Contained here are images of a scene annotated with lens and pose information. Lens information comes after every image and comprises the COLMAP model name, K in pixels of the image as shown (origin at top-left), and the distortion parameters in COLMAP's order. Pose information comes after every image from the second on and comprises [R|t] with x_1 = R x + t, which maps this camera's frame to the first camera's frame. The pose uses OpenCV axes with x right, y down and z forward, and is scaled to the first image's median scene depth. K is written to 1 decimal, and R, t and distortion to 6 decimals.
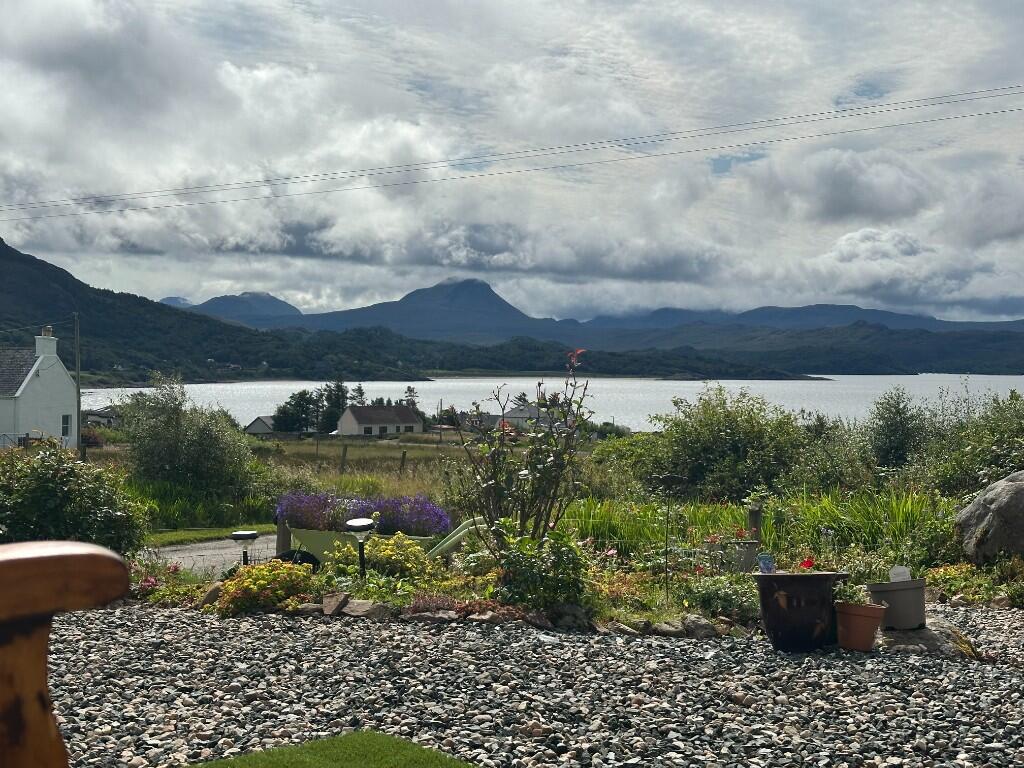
lens RADIAL K [[1406.9, 0, 524.4], [0, 1406.9, 397.7], [0, 0, 1]] dist [0.180751, -0.286570]
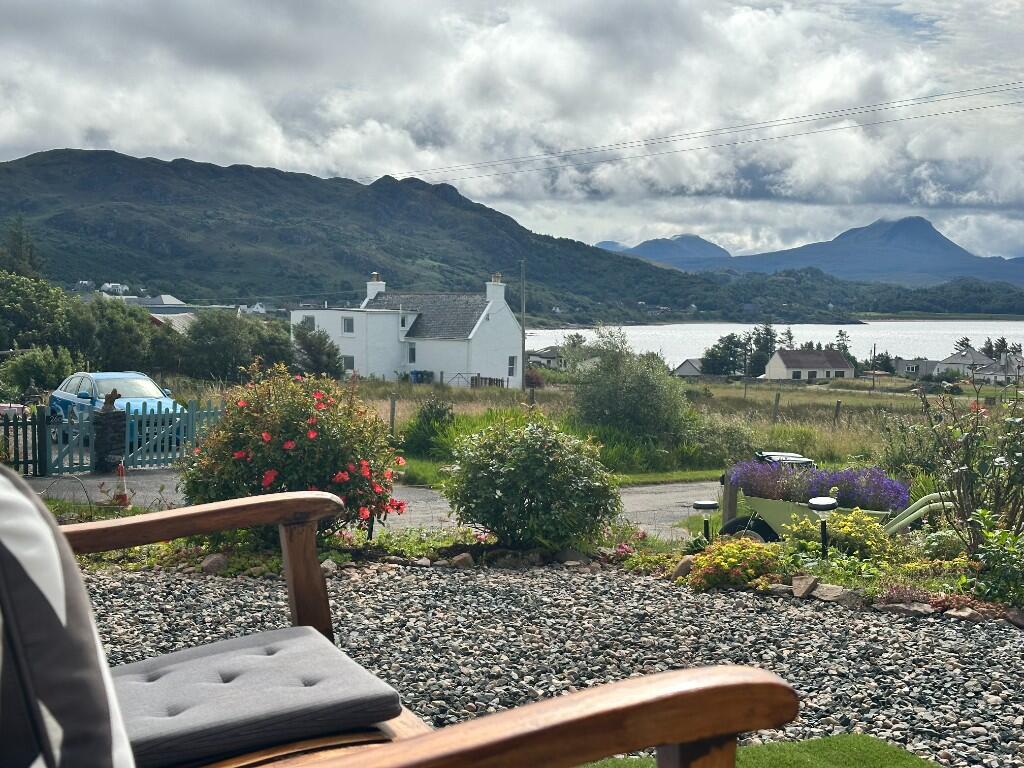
lens RADIAL K [[1406.9, 0, 524.4], [0, 1406.9, 397.7], [0, 0, 1]] dist [0.180751, -0.286570]
pose [[0.955296, 0.023022, -0.294752, -0.005048], [-0.010976, 0.999038, 0.042457, -0.005733], [0.295446, -0.037323, 0.954630, -0.005784]]
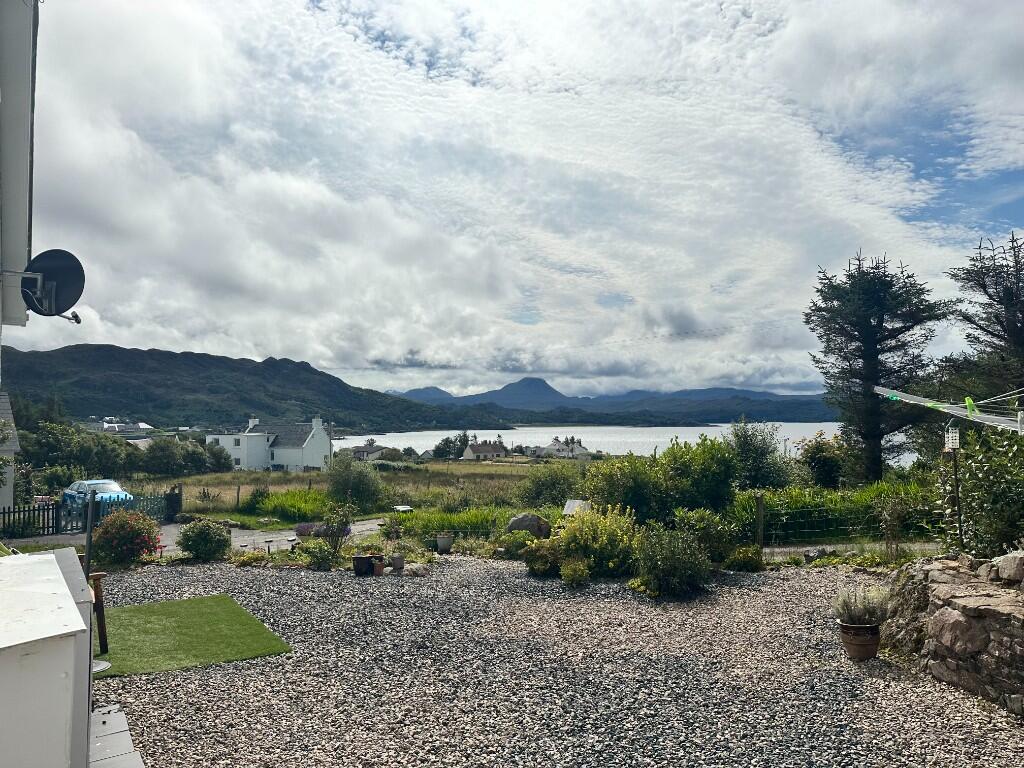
lens RADIAL K [[710.8, 0, 518.0], [0, 710.8, 383.4], [0, 0, 1]] dist [0.109045, -0.146800]
pose [[0.997522, -0.019179, -0.067689, 0.131727], [0.014116, 0.997121, -0.074496, -0.035788], [0.068923, 0.073356, 0.994921, -0.181554]]
